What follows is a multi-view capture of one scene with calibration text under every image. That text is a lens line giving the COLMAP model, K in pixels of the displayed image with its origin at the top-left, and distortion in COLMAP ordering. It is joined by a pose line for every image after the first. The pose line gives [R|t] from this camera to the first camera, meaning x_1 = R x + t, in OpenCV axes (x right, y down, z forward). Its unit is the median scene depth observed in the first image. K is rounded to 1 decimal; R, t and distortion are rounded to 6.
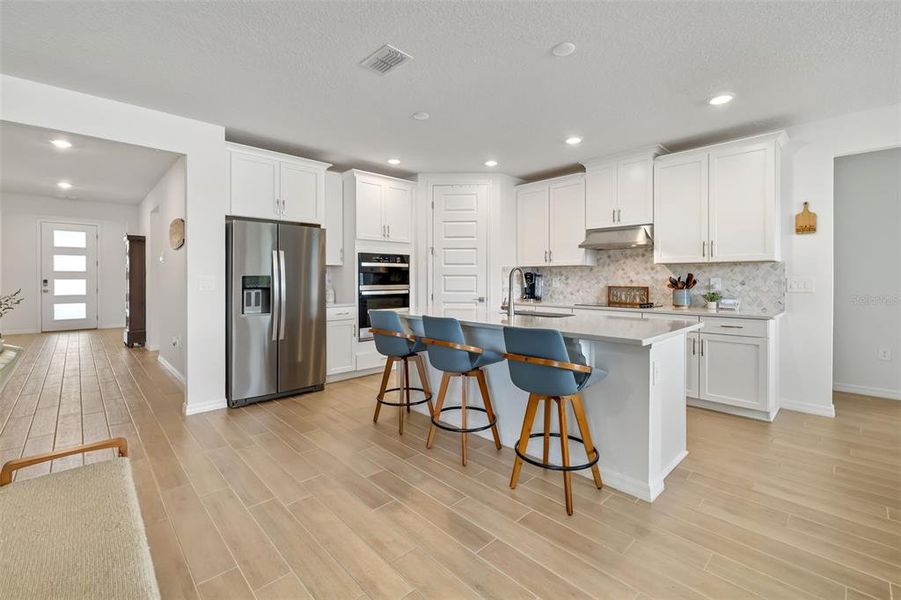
lens RADIAL K [[385.3, 0, 446.0], [0, 385.3, 281.4], [0, 0, 1]] dist [-0.000292, -0.000042]
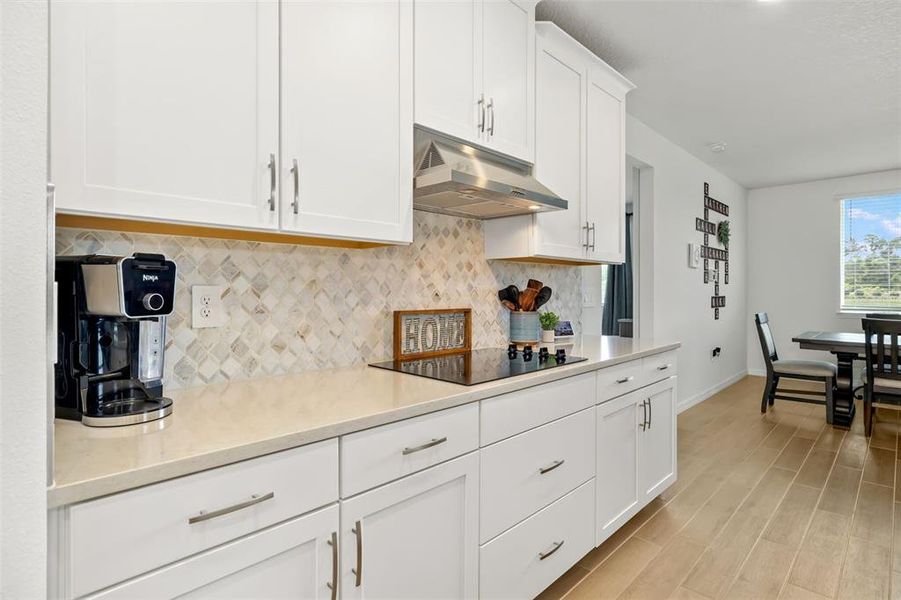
lens RADIAL K [[466.9, 0, 451.1], [0, 466.9, 285.9], [0, 0, 1]] dist [0.000739, 0.000164]
pose [[-0.033058, 0.006923, 0.999429, 0.004441], [0.005530, 0.999962, -0.006744, -0.007733], [-0.999438, 0.005303, -0.033095, 1.014477]]
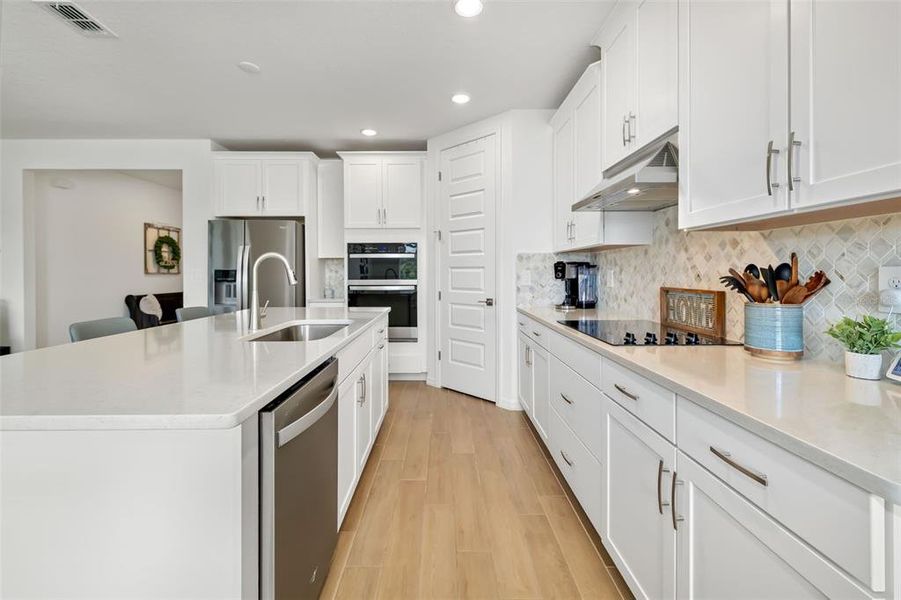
lens RADIAL K [[381.3, 0, 450.7], [0, 381.3, 277.7], [0, 0, 1]] dist [0.003781, 0.000499]
pose [[0.732069, 0.007893, -0.681185, 0.574335], [-0.003627, 0.999964, 0.007688, -0.001857], [0.681221, -0.003158, 0.732071, 0.521507]]
